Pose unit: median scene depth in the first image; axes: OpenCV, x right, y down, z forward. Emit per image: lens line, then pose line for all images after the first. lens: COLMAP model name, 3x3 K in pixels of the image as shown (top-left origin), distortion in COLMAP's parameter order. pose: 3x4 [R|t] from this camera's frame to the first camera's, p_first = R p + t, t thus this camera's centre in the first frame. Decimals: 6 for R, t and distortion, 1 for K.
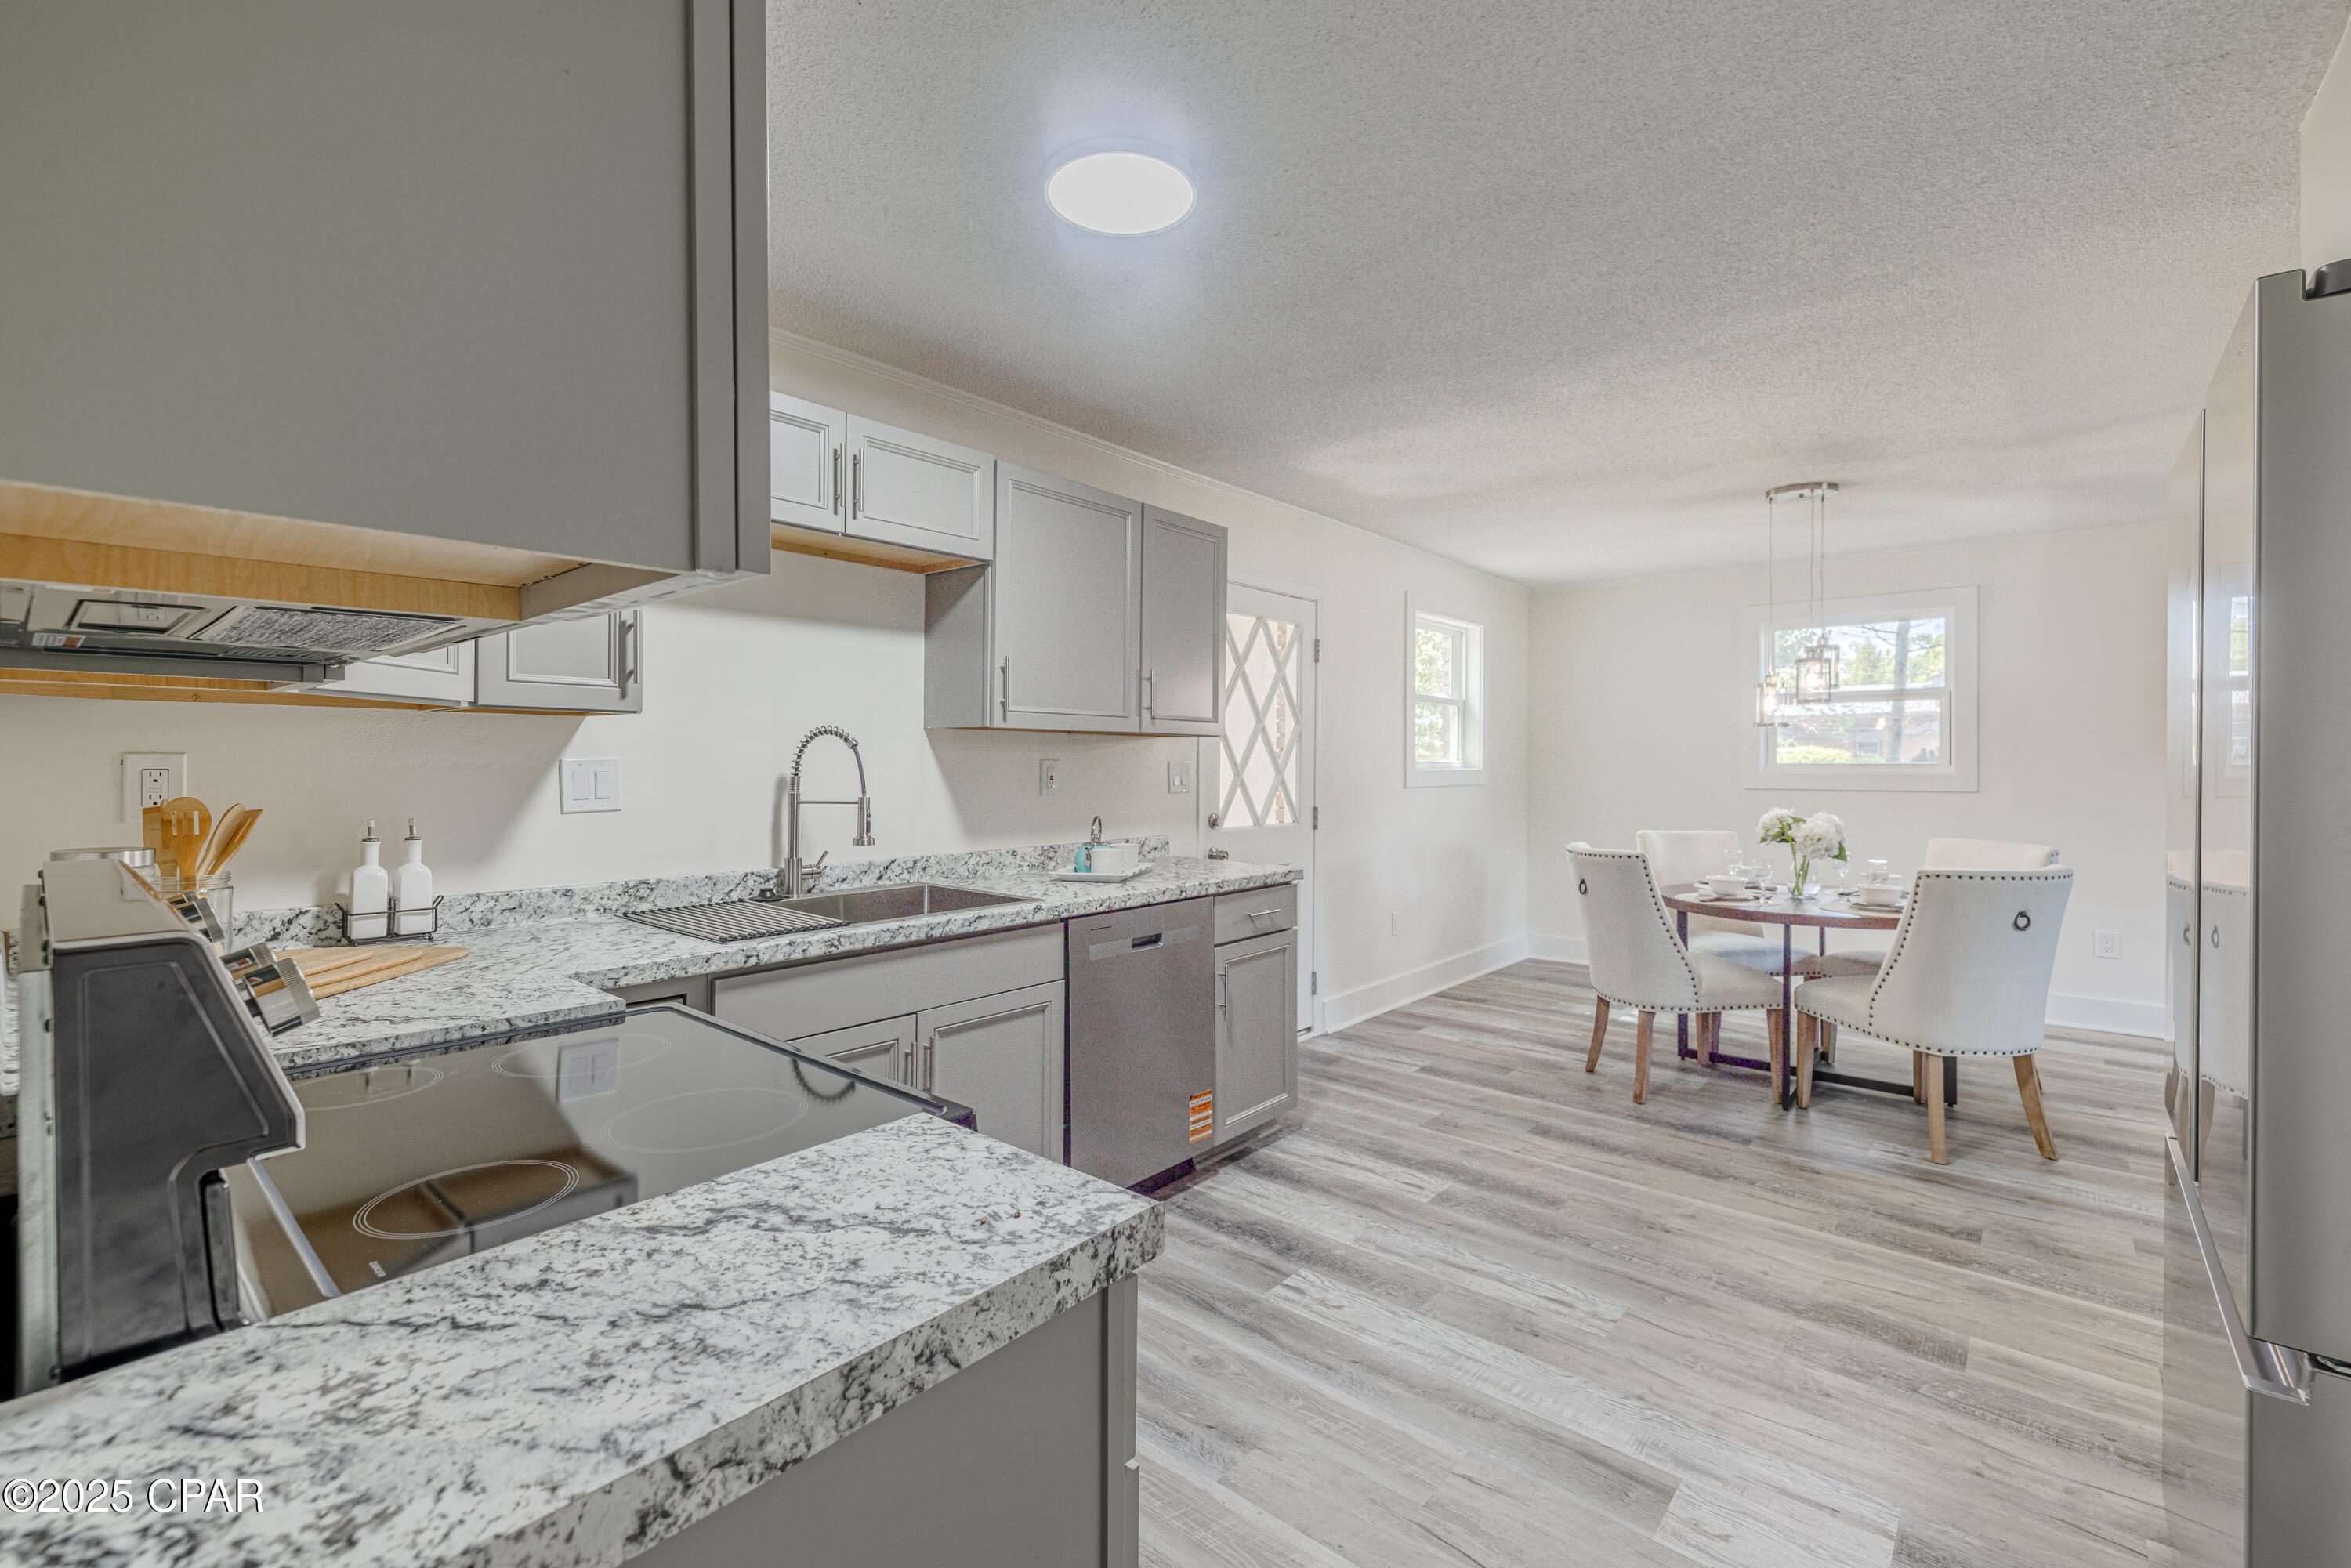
lens RADIAL K [[990.2, 0, 1168.2], [0, 990.2, 769.2], [0, 0, 1]] dist [0.001192, 0.000087]
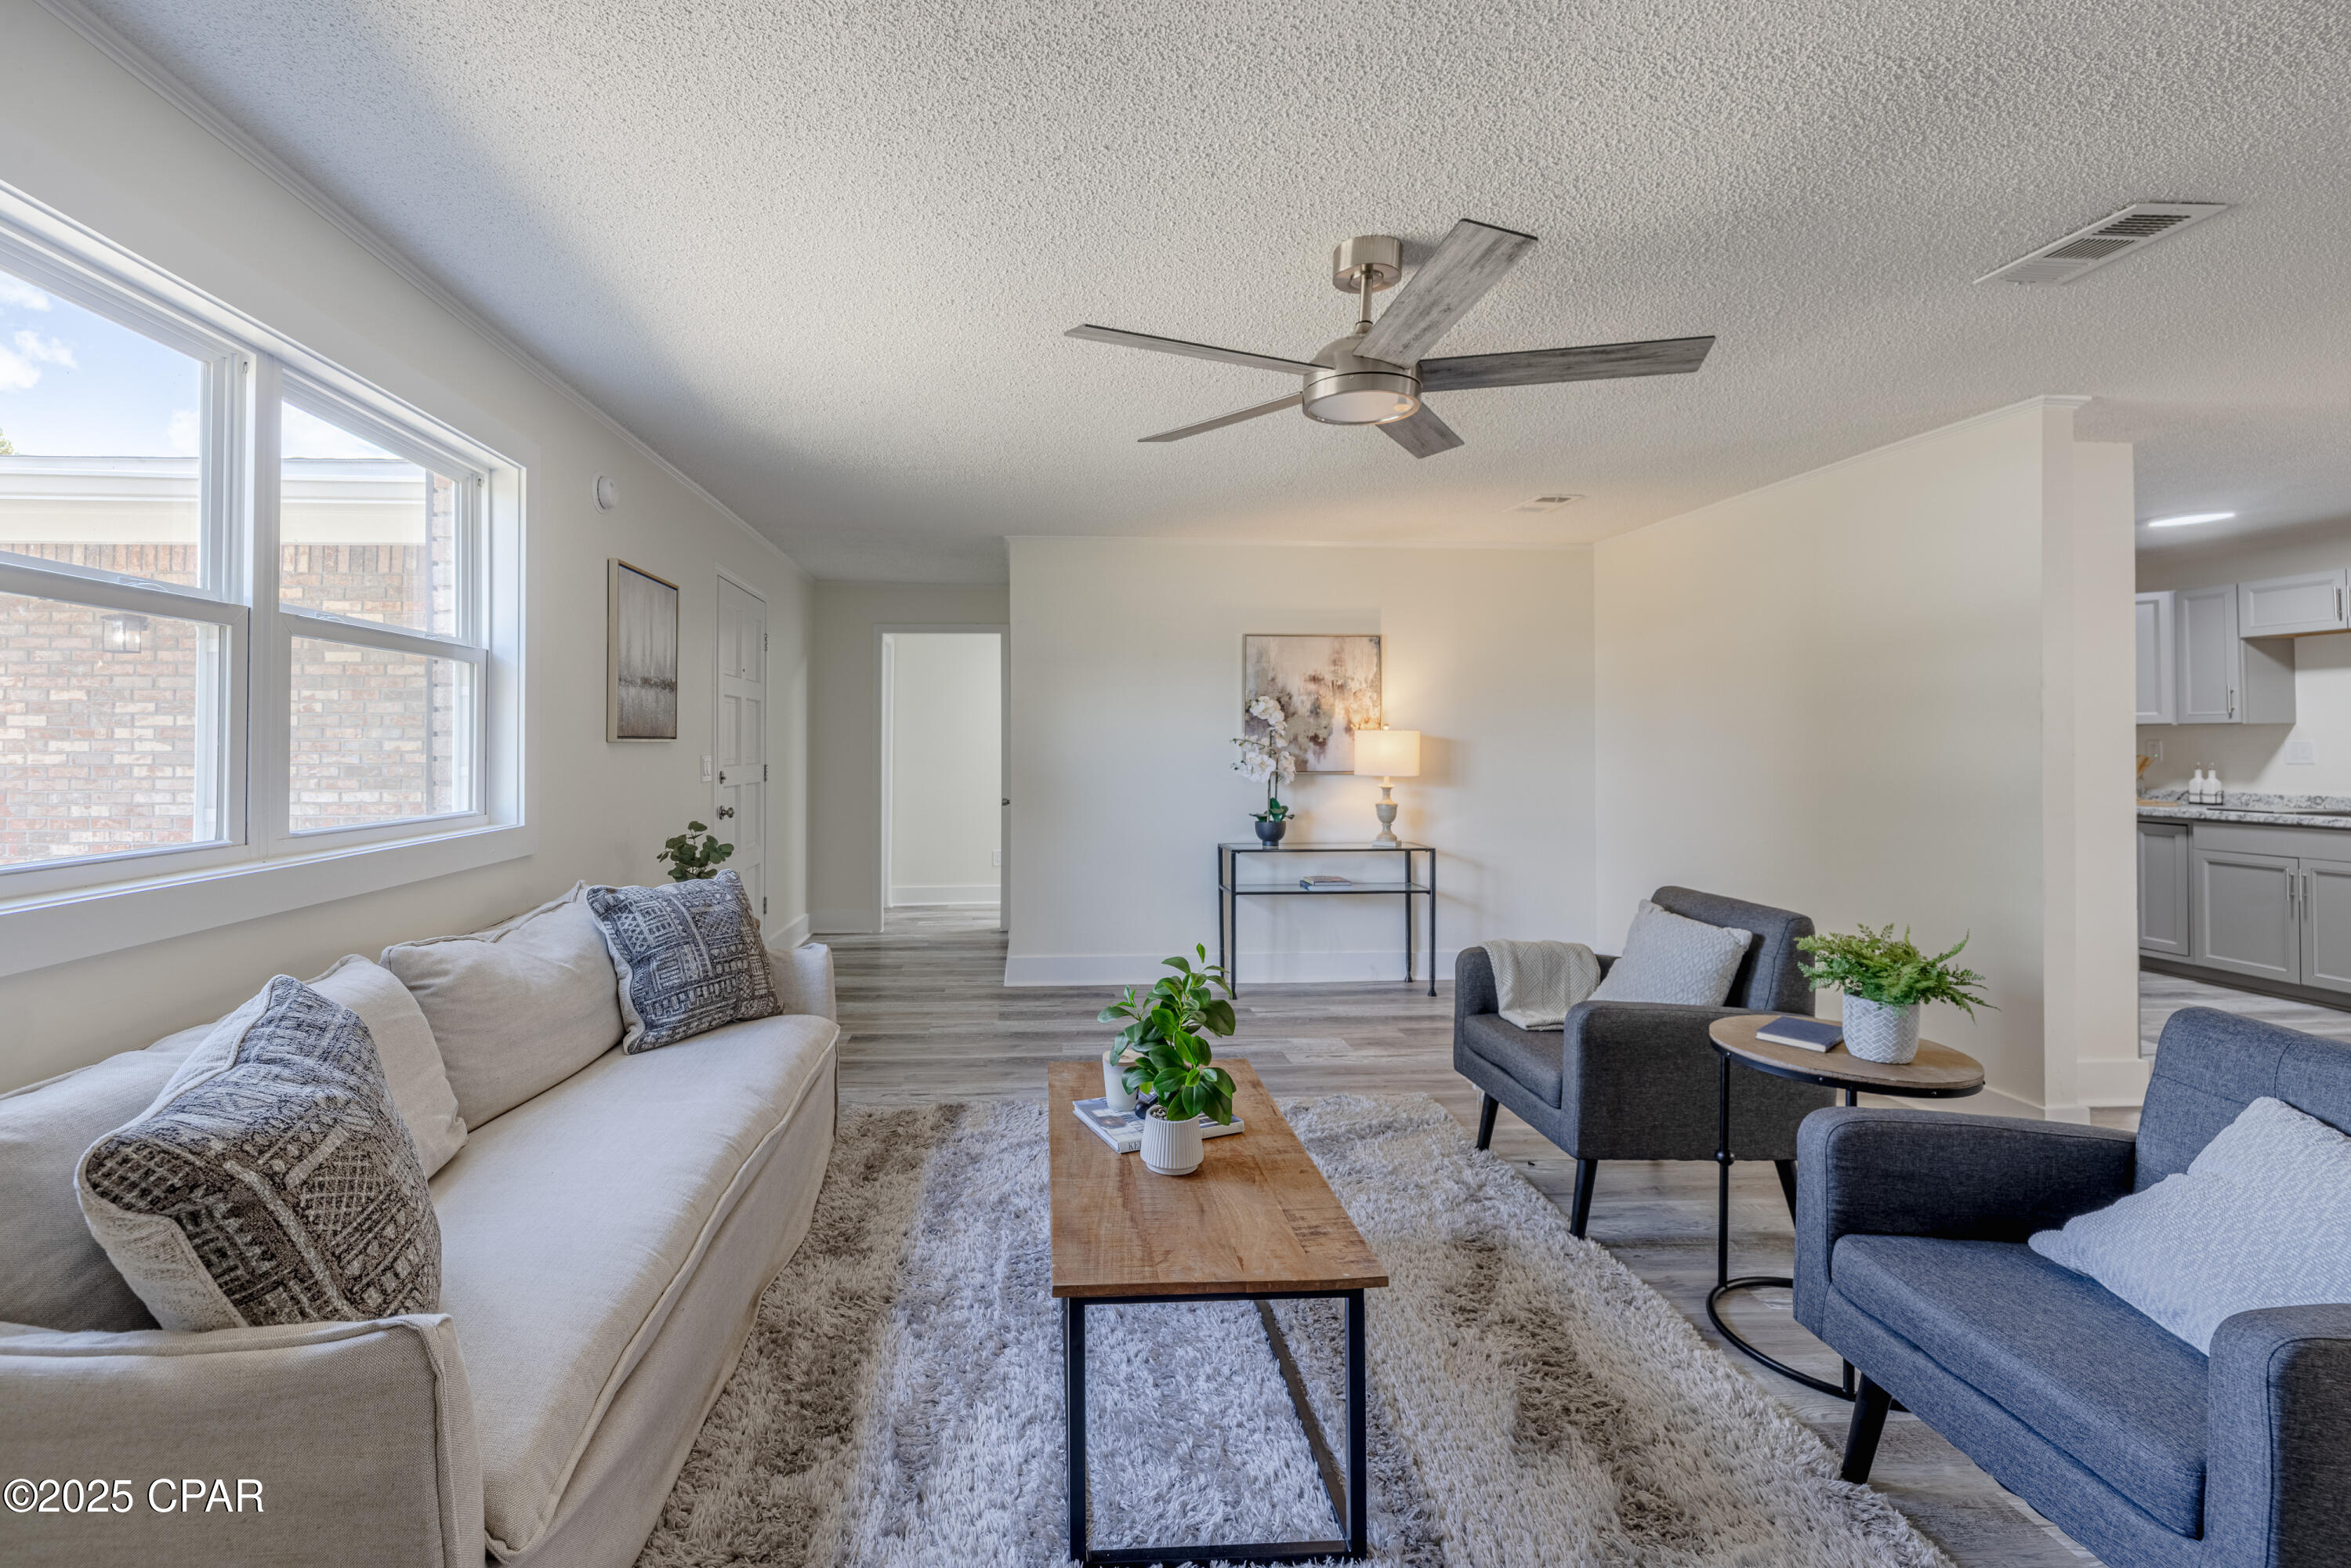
lens RADIAL K [[1020.1, 0, 1089.5], [0, 1020.1, 732.0], [0, 0, 1]] dist [0.002022, -0.000212]
pose [[-0.711750, -0.008898, -0.702377, 2.776880], [-0.002026, 0.999942, -0.010615, -0.000711], [0.702430, -0.006132, -0.711726, 0.639814]]
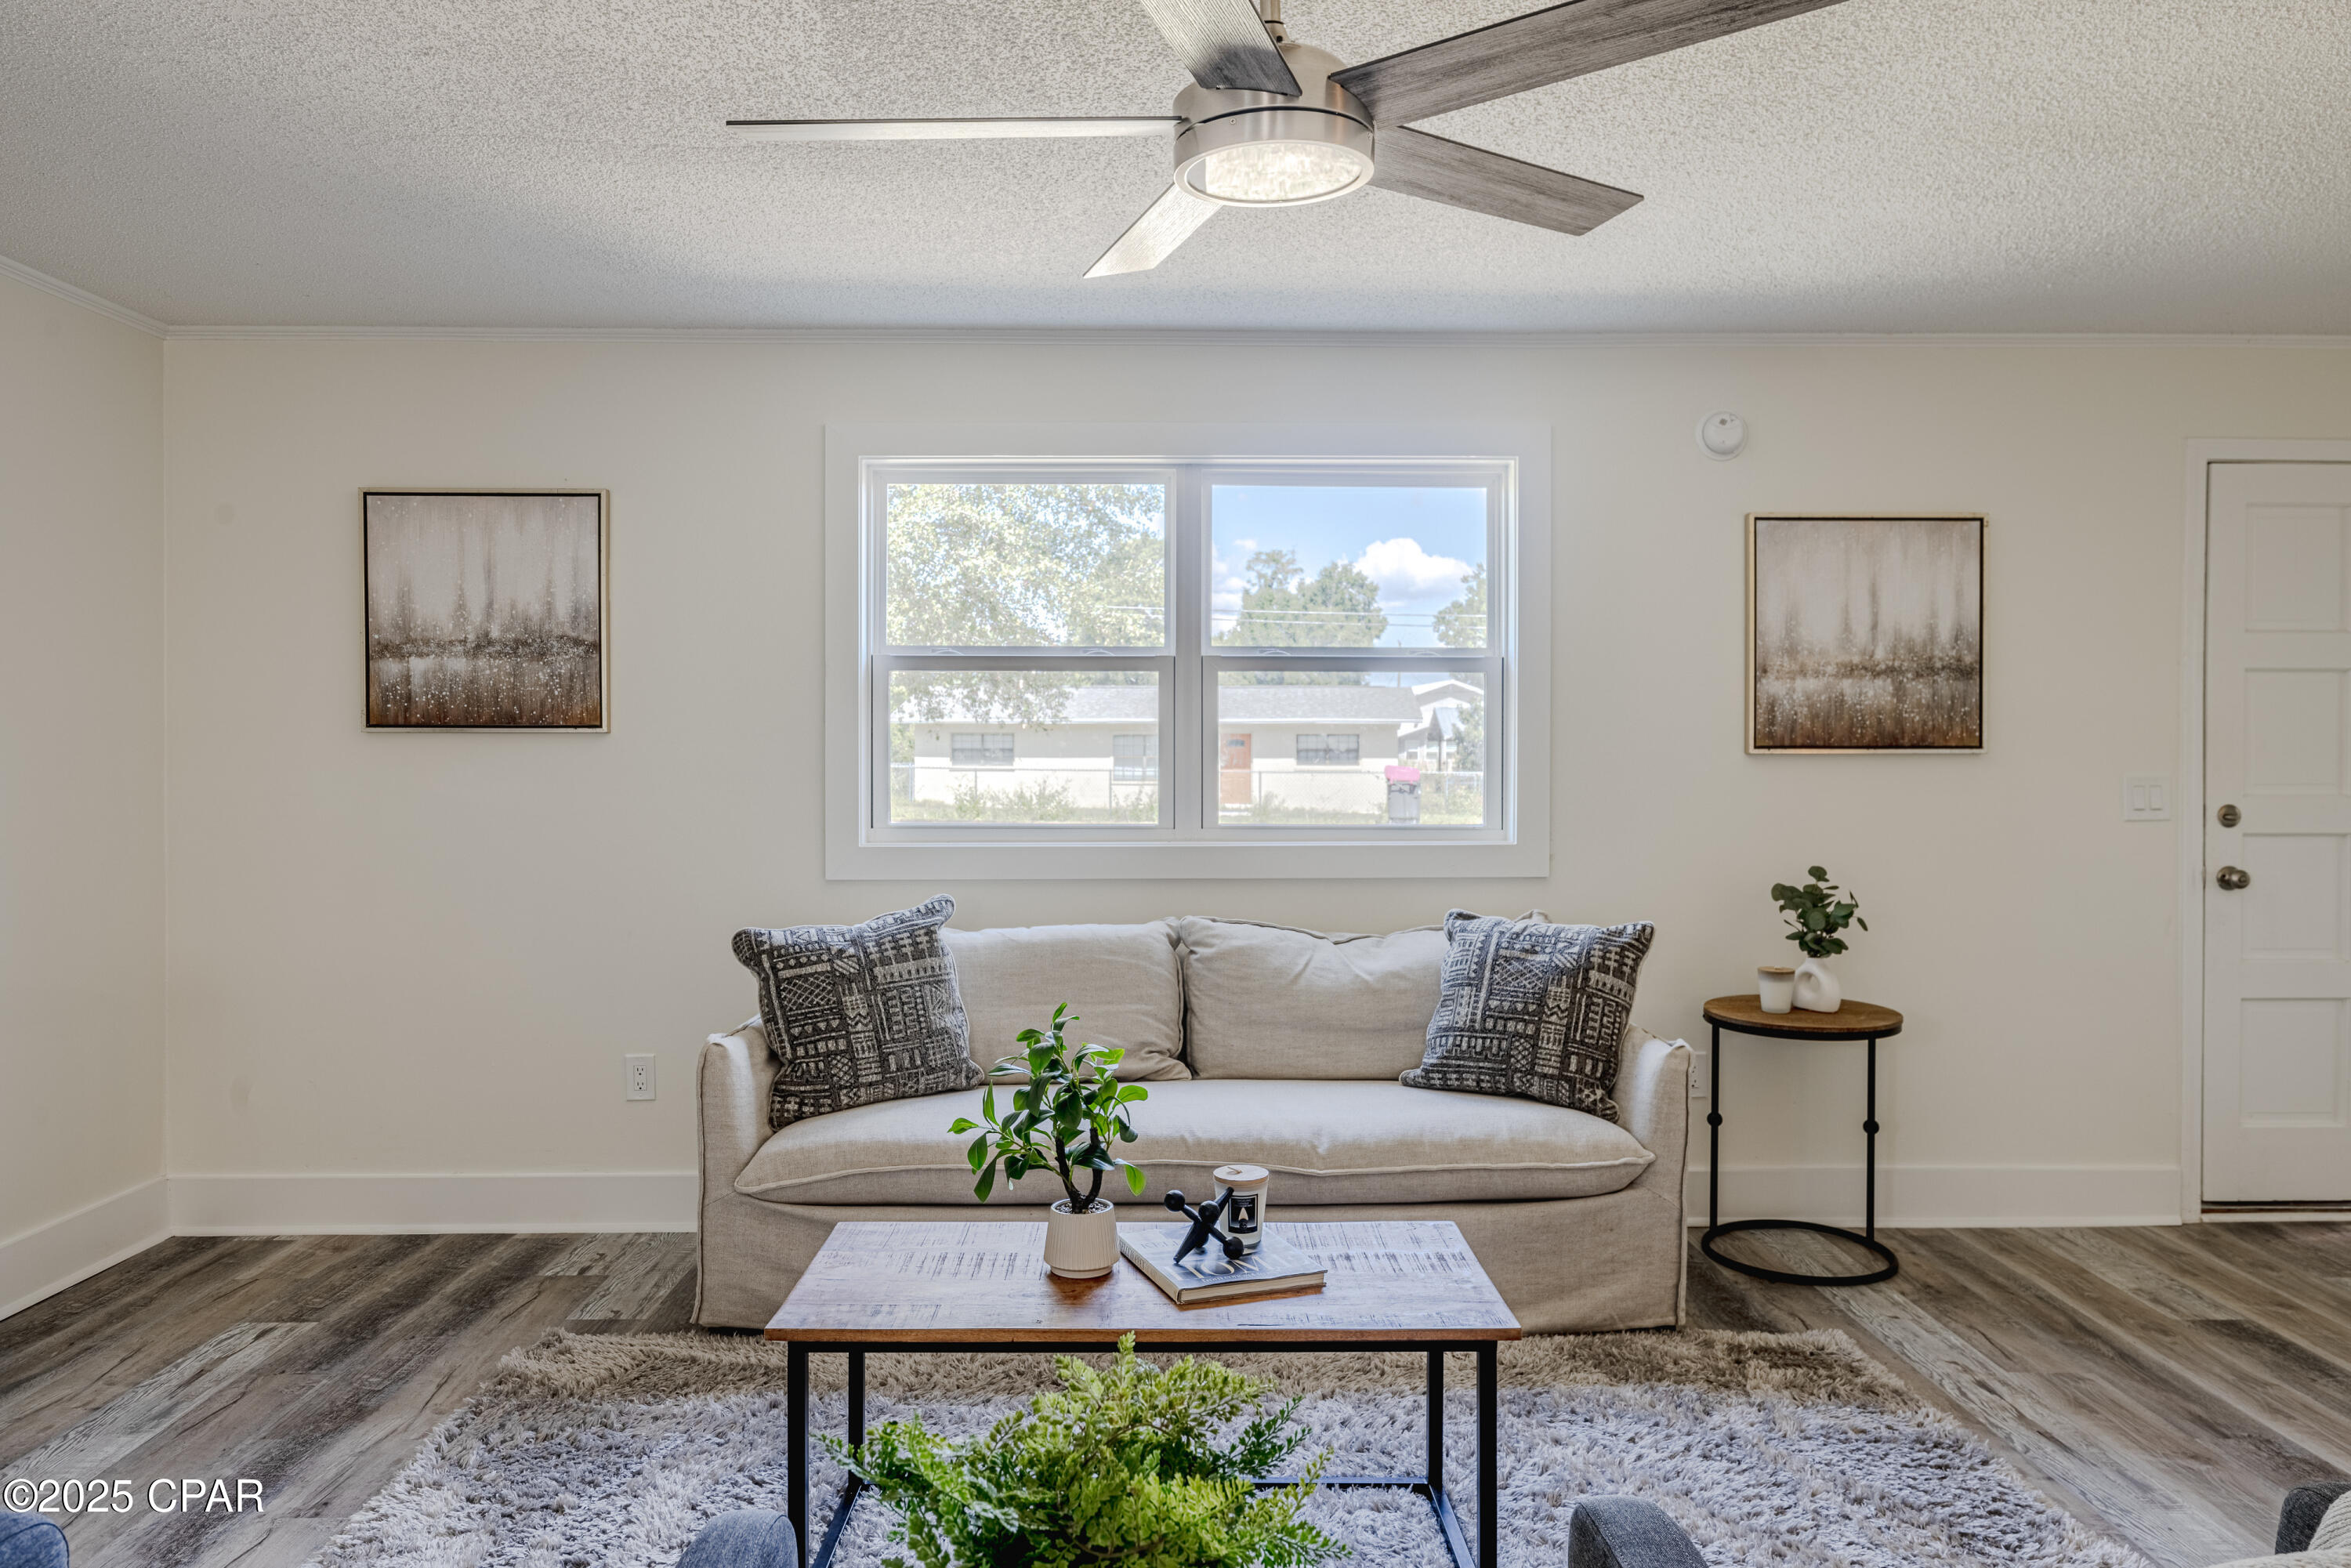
lens RADIAL K [[1543.3, 0, 1176.6], [0, 1543.3, 769.5], [0, 0, 1]] dist [-0.002023, 0.000950]
pose [[-0.670222, -0.007042, 0.742128, 1.466113], [0.001585, 0.999939, 0.010919, -0.004013], [-0.742159, 0.008494, -0.670170, 0.727808]]
